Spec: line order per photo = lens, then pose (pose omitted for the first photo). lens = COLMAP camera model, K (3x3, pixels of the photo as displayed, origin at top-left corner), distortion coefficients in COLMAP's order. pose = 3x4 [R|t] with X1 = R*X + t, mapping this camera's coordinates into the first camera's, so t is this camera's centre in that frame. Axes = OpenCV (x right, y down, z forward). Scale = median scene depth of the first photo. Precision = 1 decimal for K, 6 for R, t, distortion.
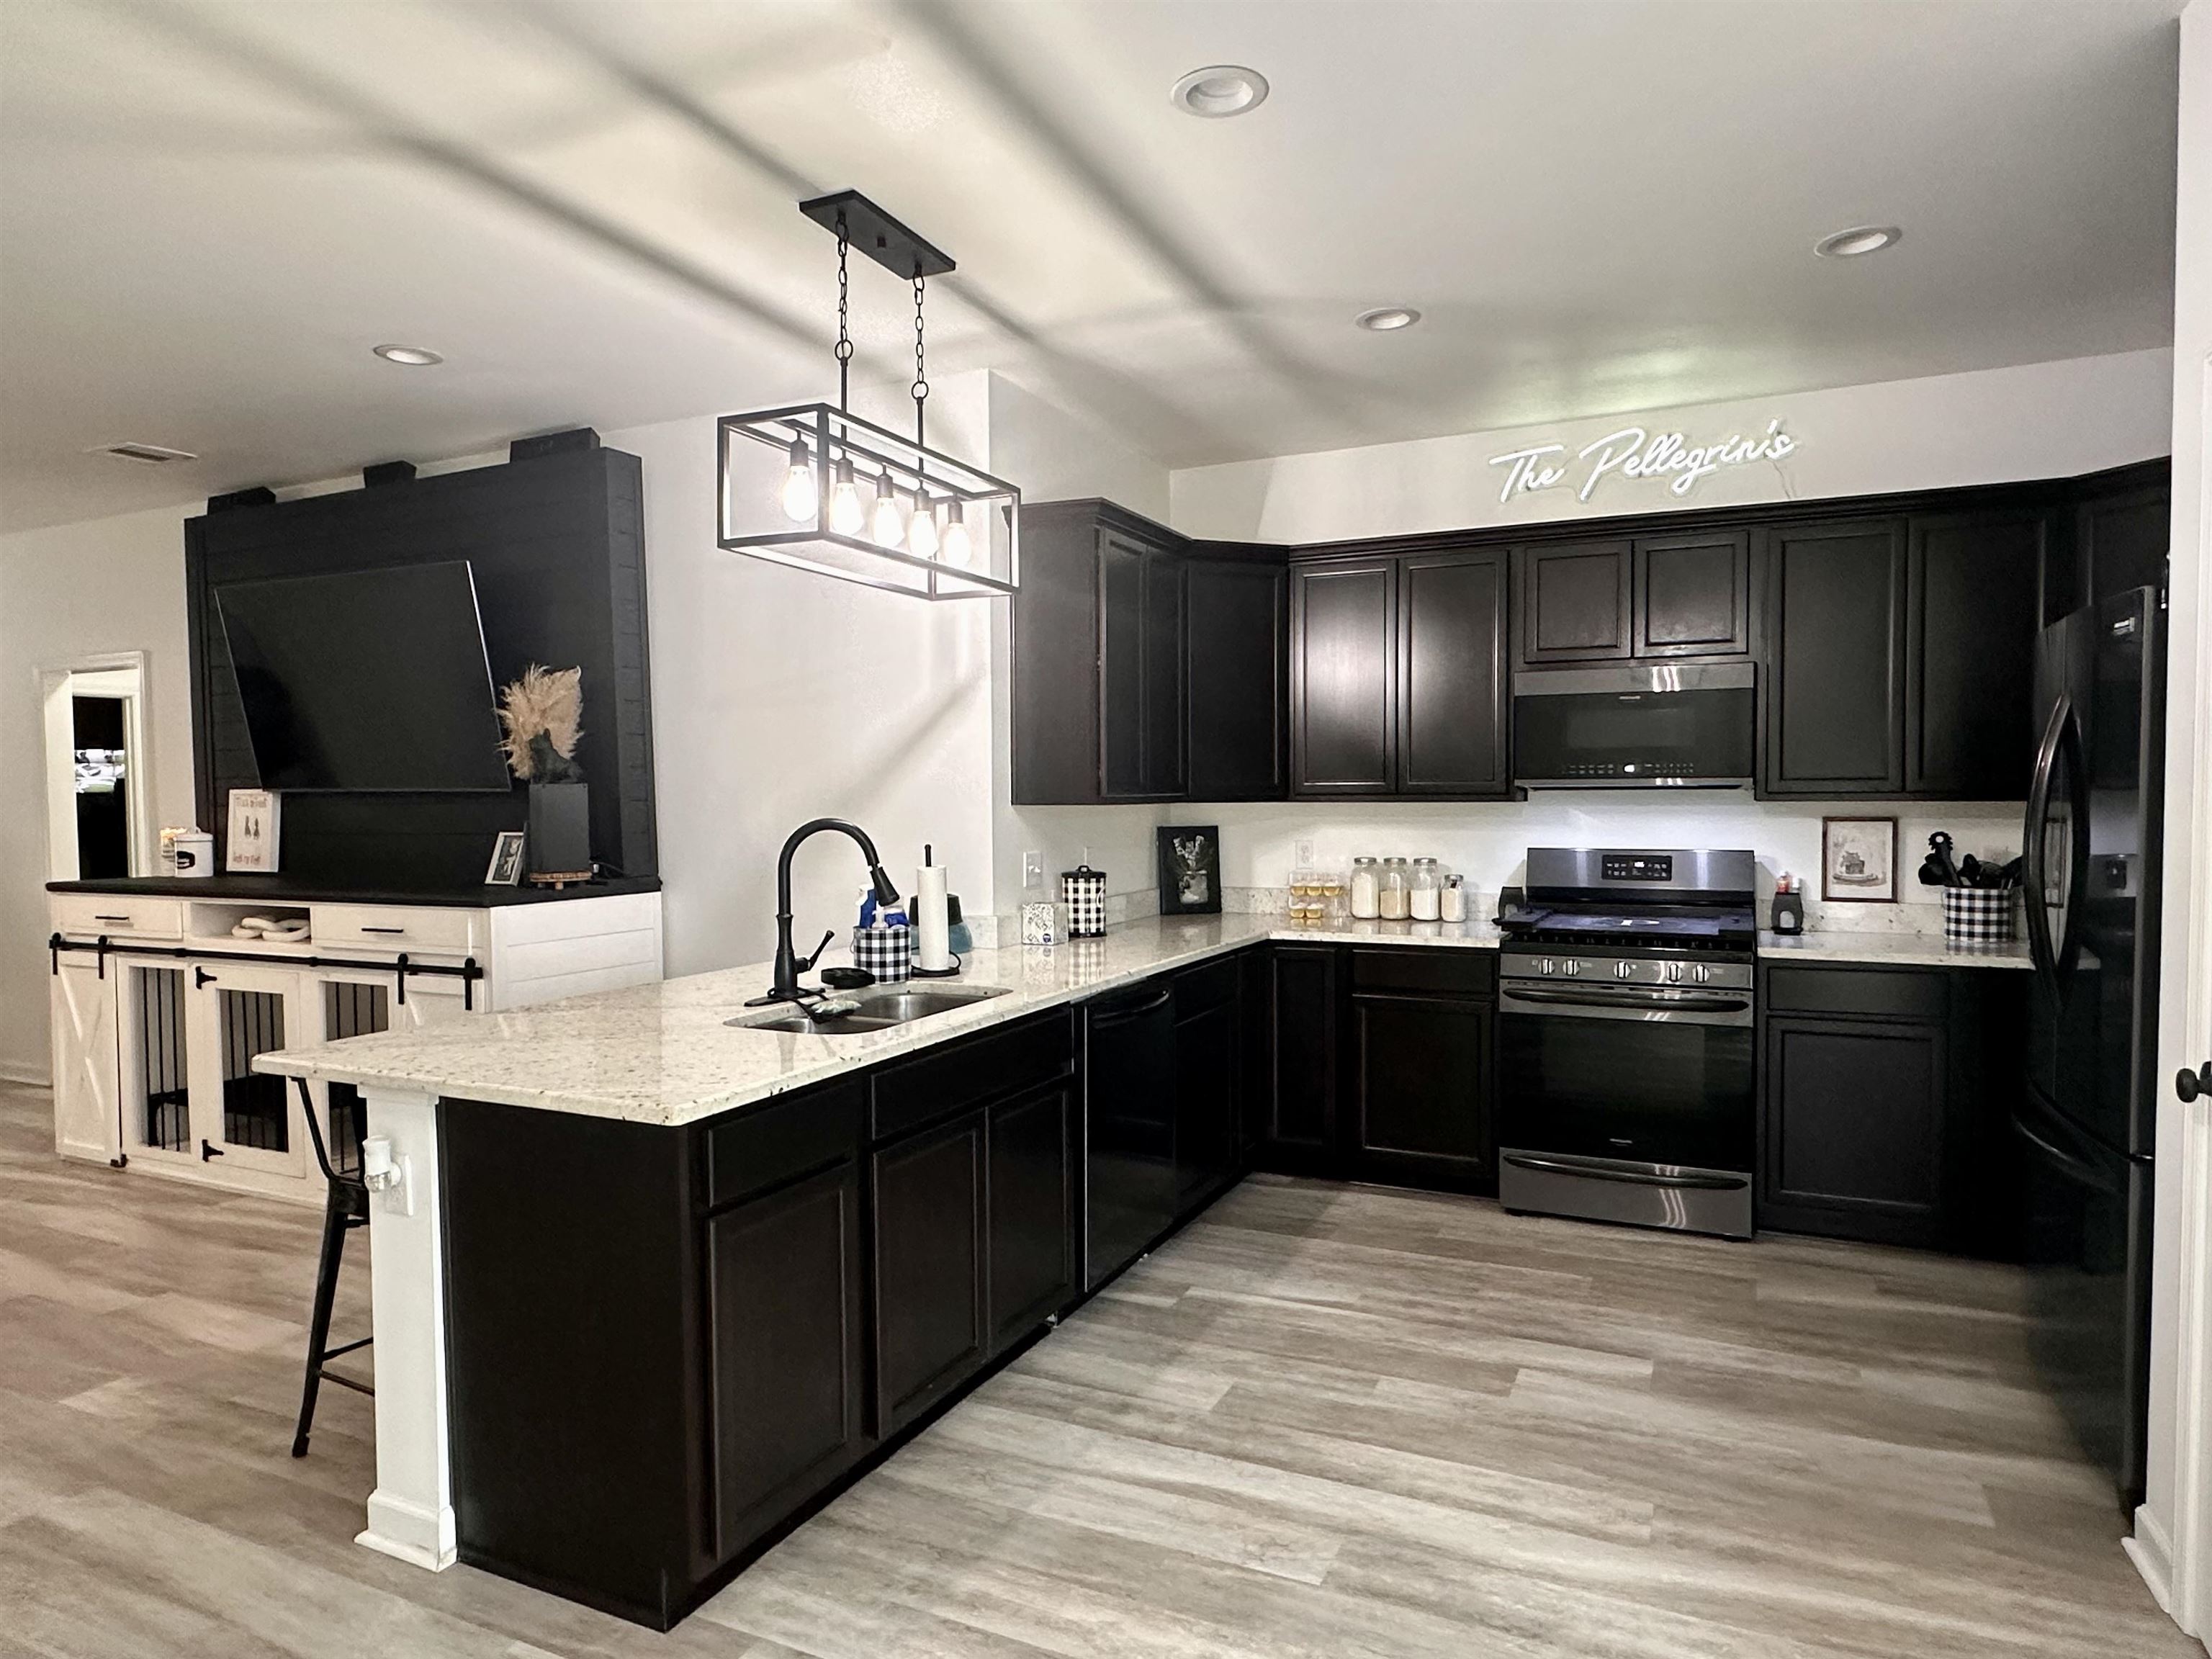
lens RADIAL K [[1335.3, 0, 1102.6], [0, 1335.3, 838.6], [0, 0, 1]] dist [-0.004855, 0.004305]
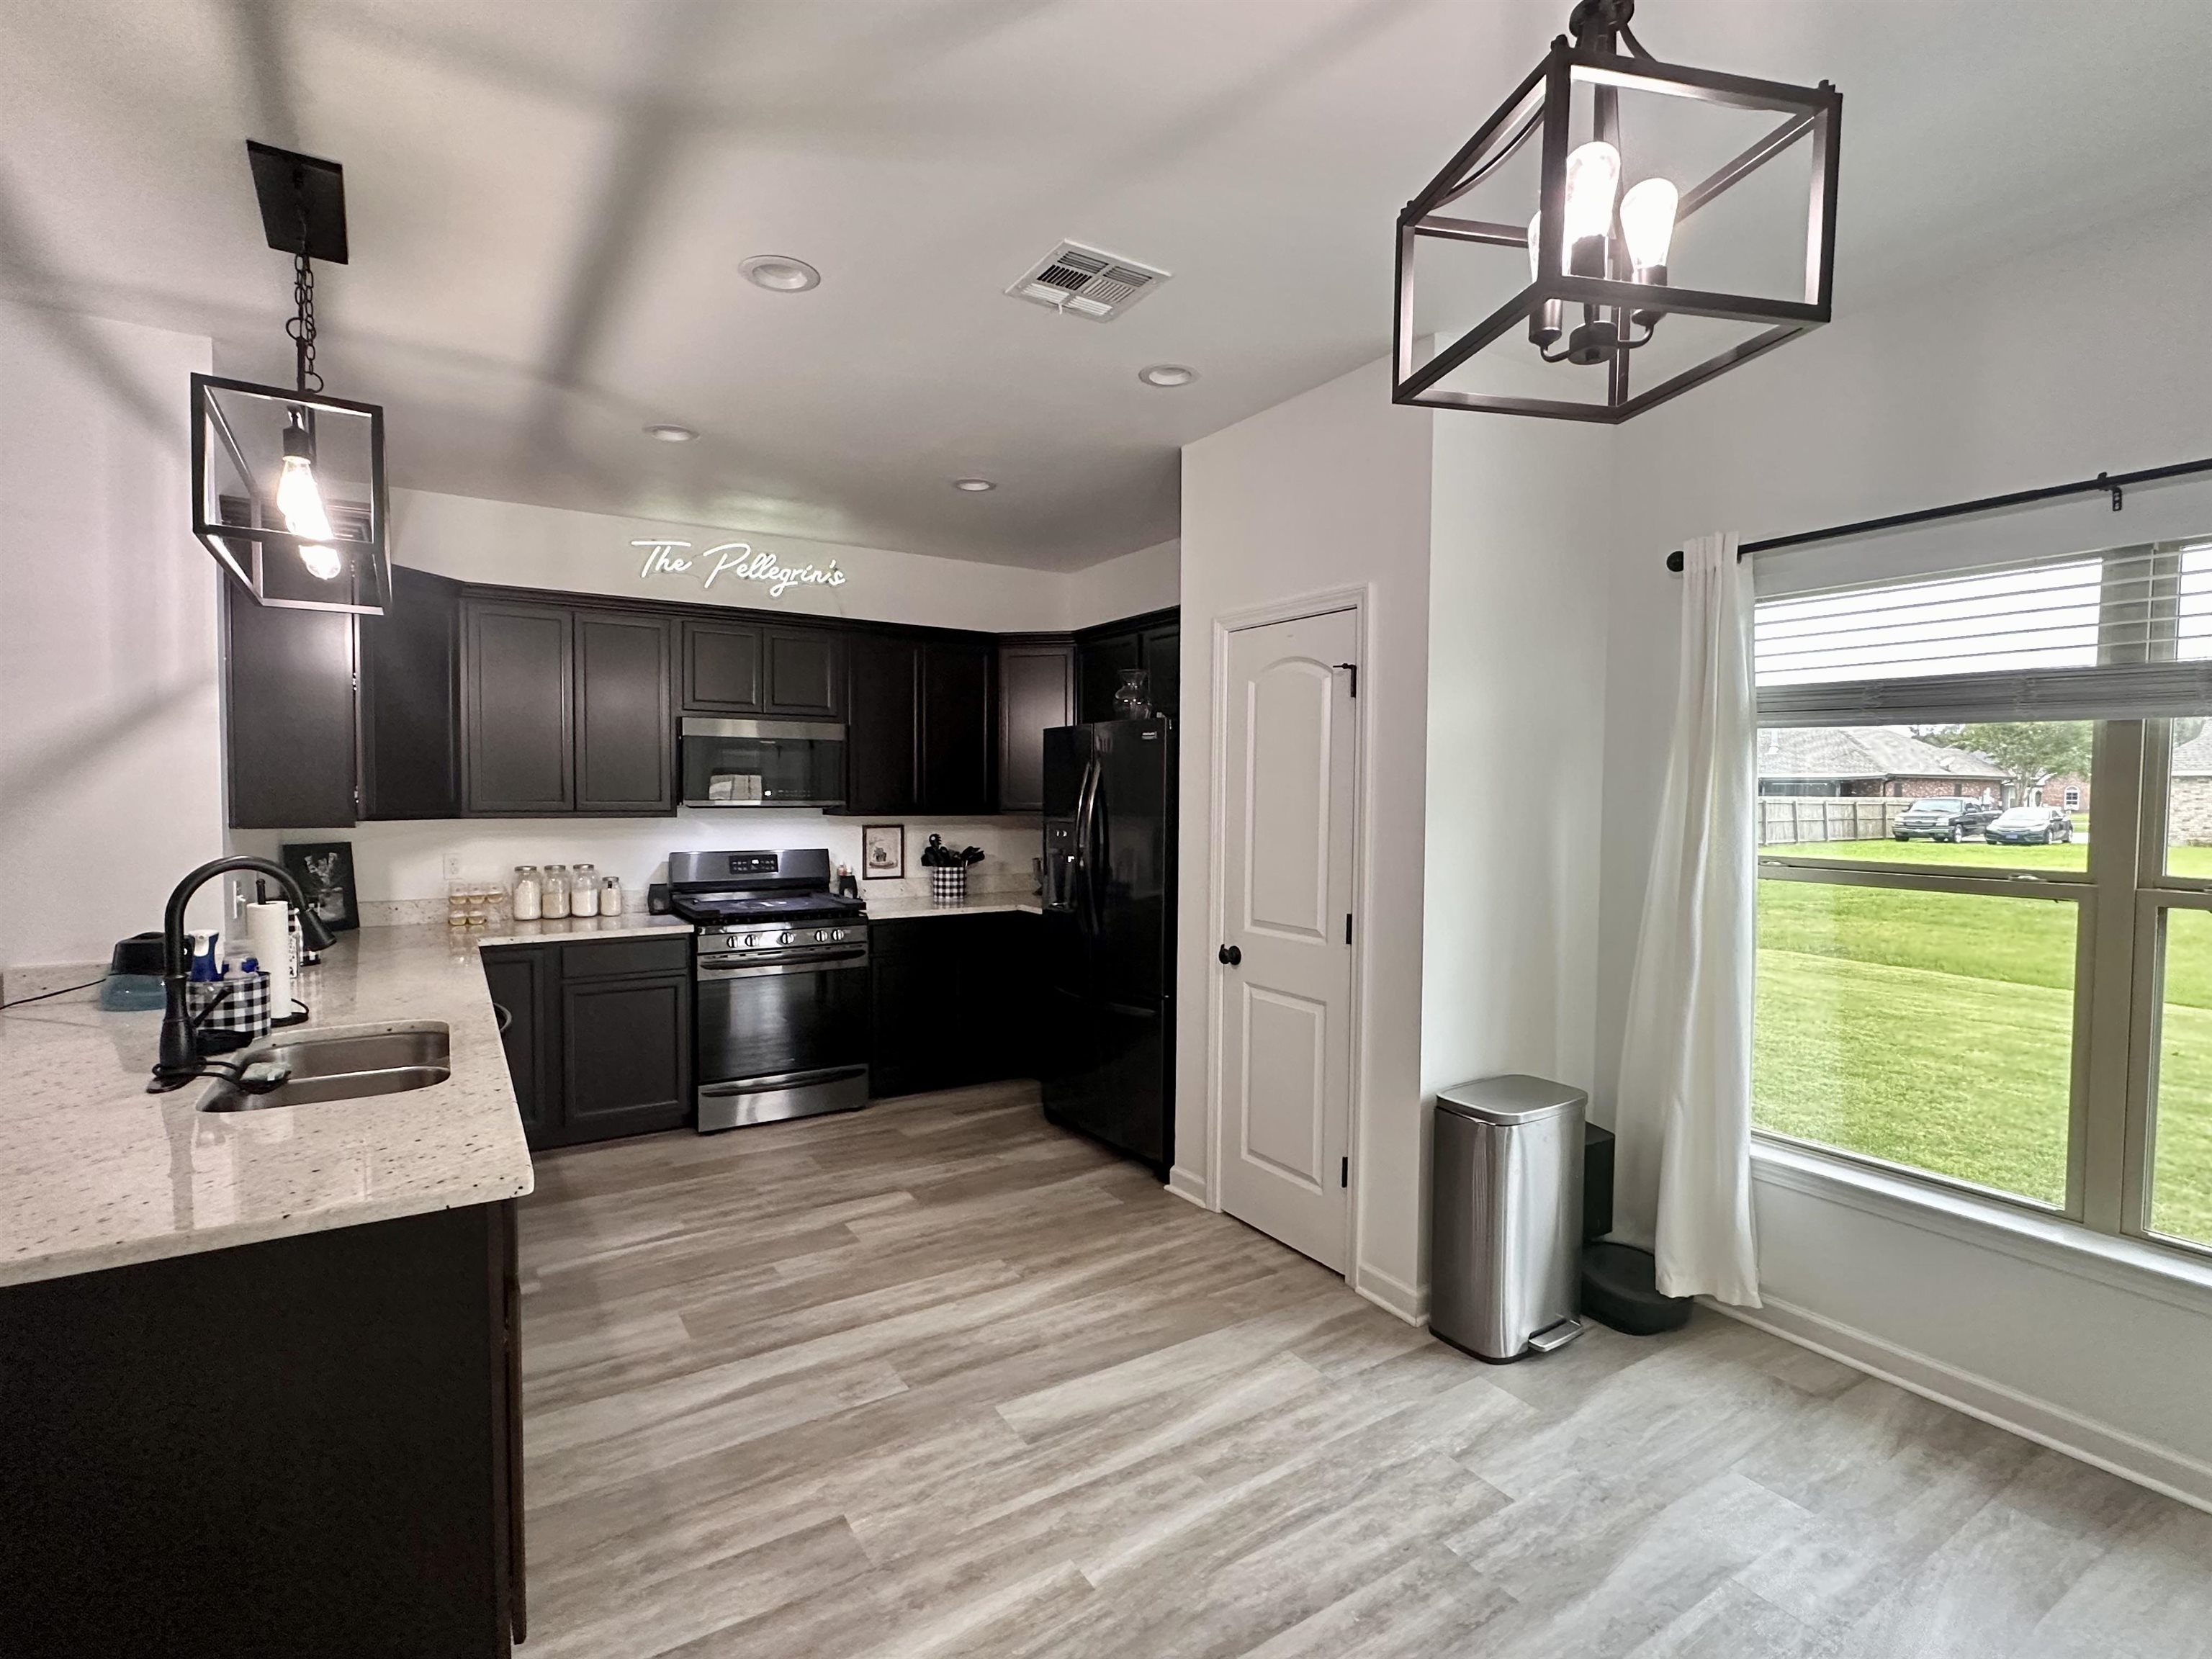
lens RADIAL K [[1061.2, 0, 1098.3], [0, 1061.2, 829.6], [0, 0, 1]] dist [0.007653, 0.001779]
pose [[0.535864, -0.020634, 0.844052, -0.371146], [0.019765, 0.999734, 0.011892, -0.022205], [-0.844073, 0.010310, 0.536129, 0.124507]]
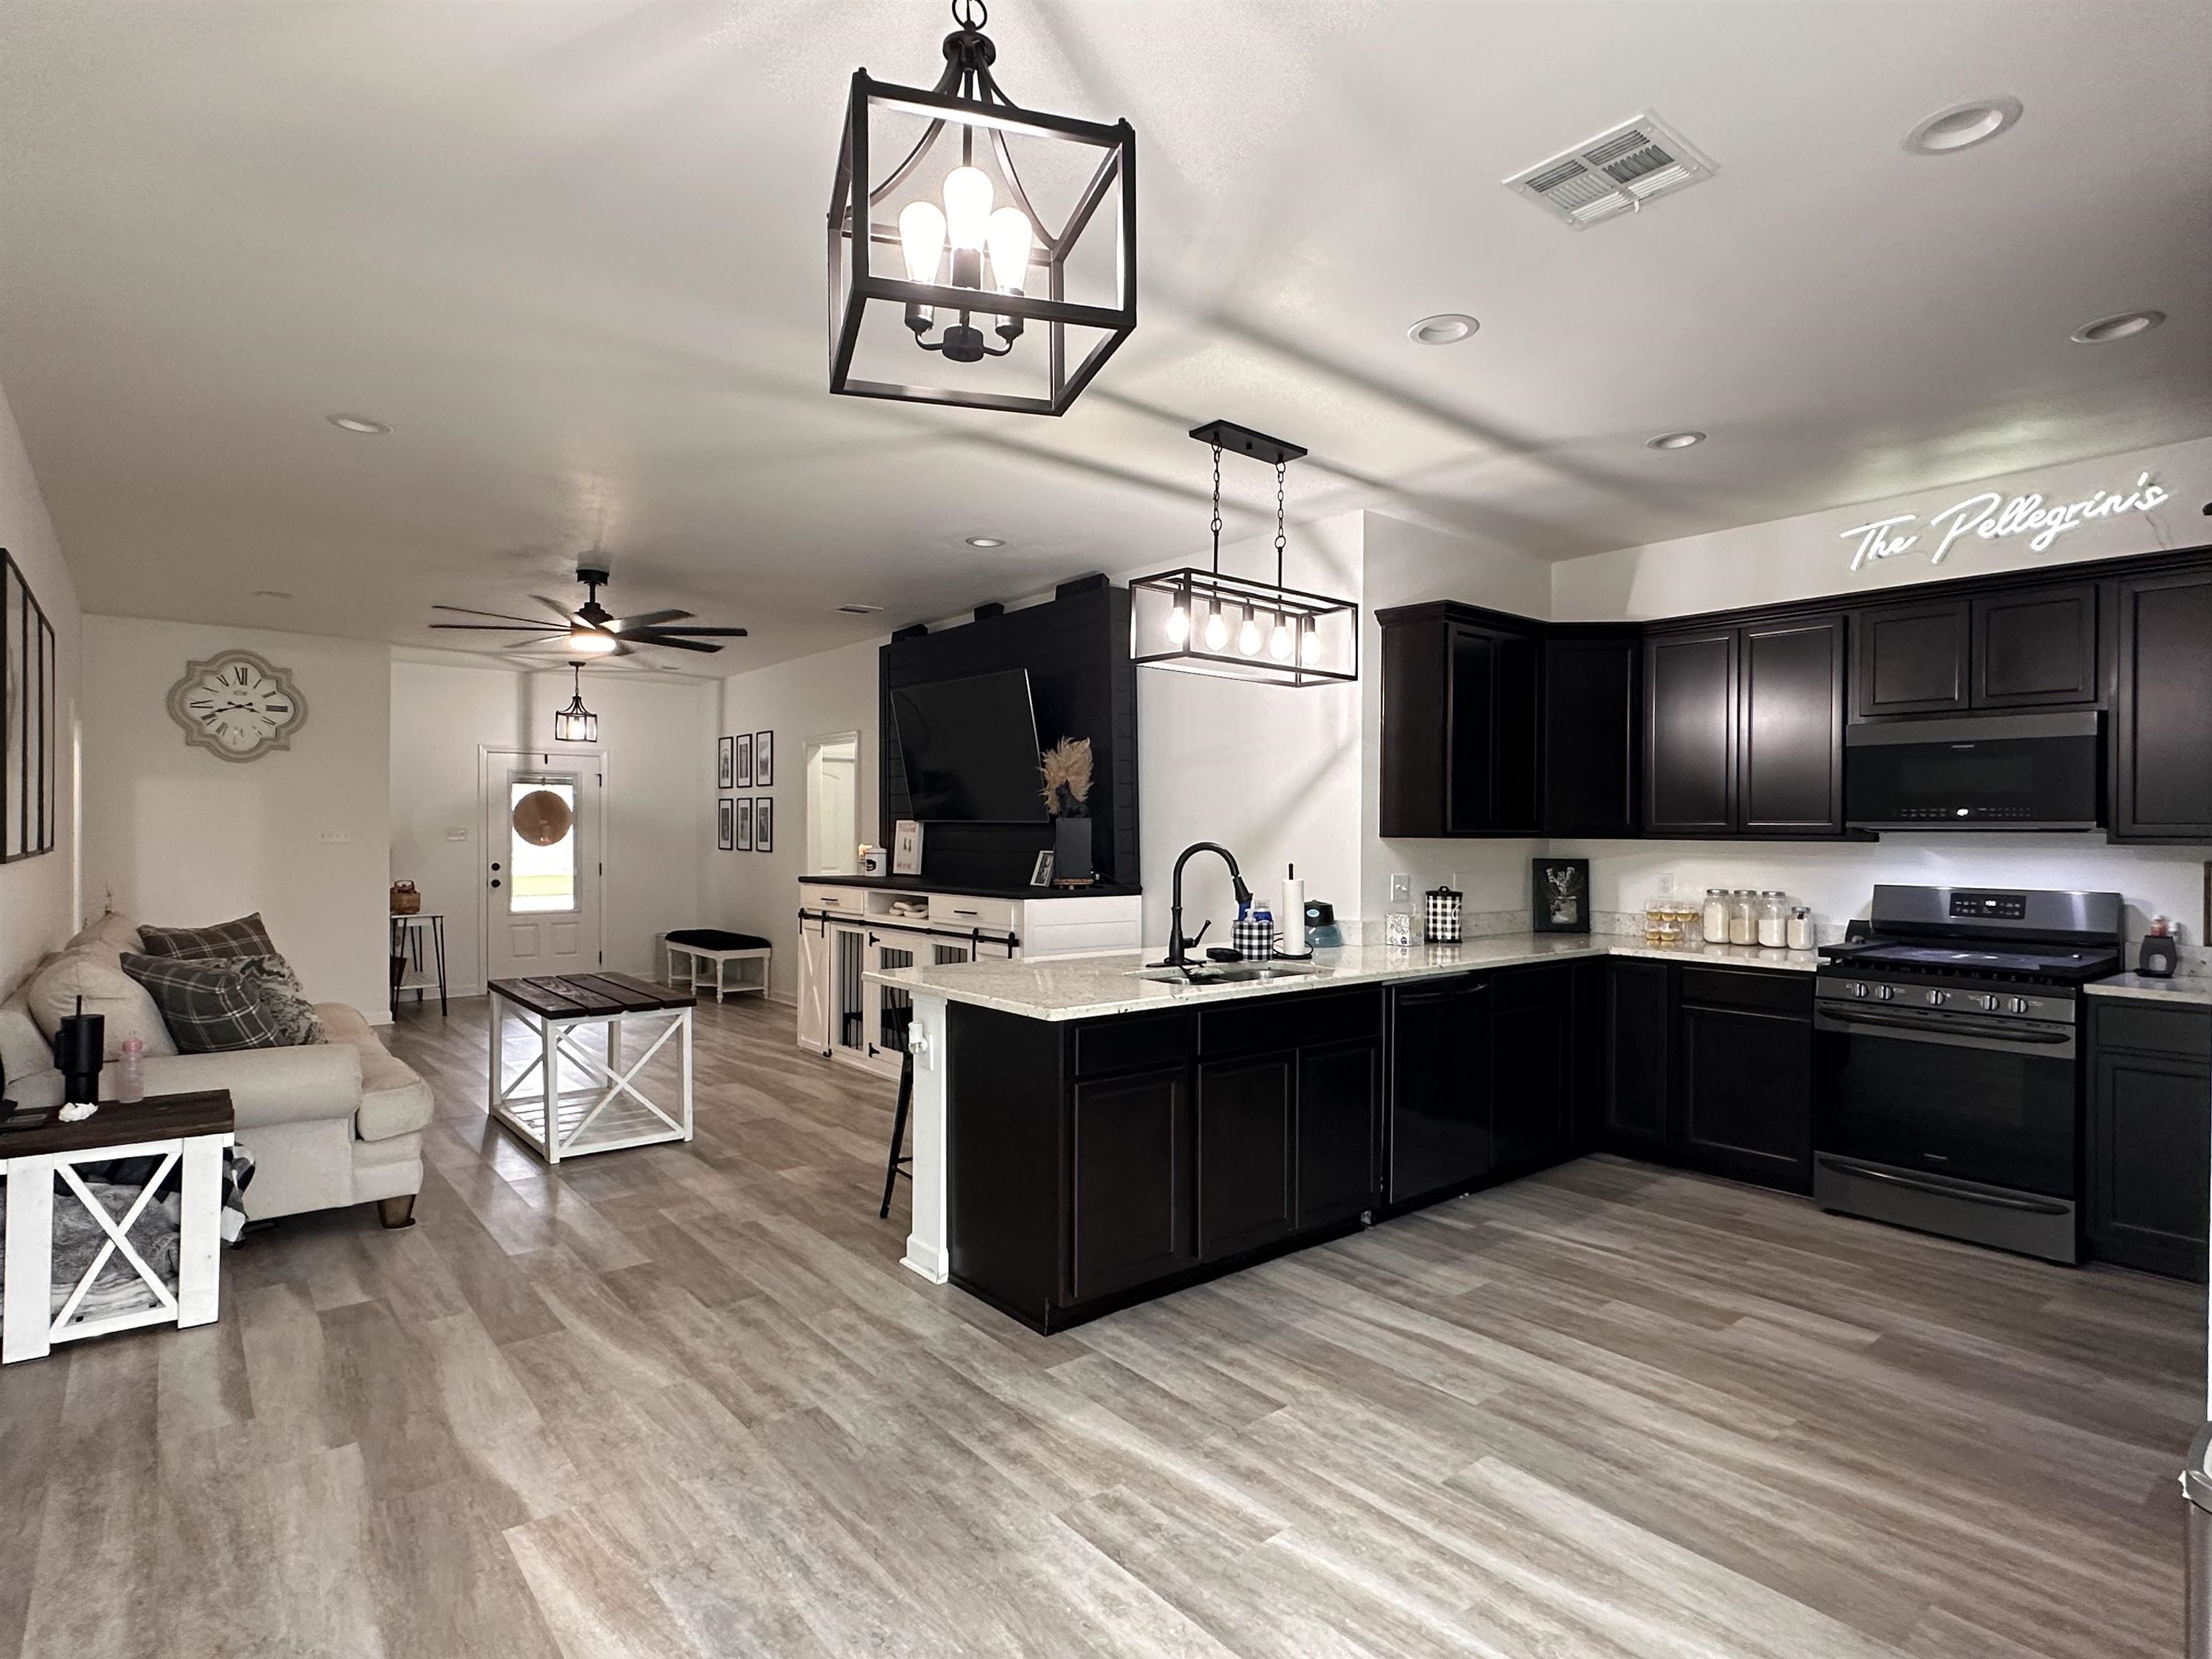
lens RADIAL K [[1162.9, 0, 1104.3], [0, 1162.9, 831.7], [0, 0, 1]] dist [-0.000436, 0.000857]
pose [[0.904413, 0.013398, -0.426447, 0.177688], [-0.027756, 0.999237, -0.027470, 0.008440], [0.425753, 0.036681, 0.904095, -0.146573]]
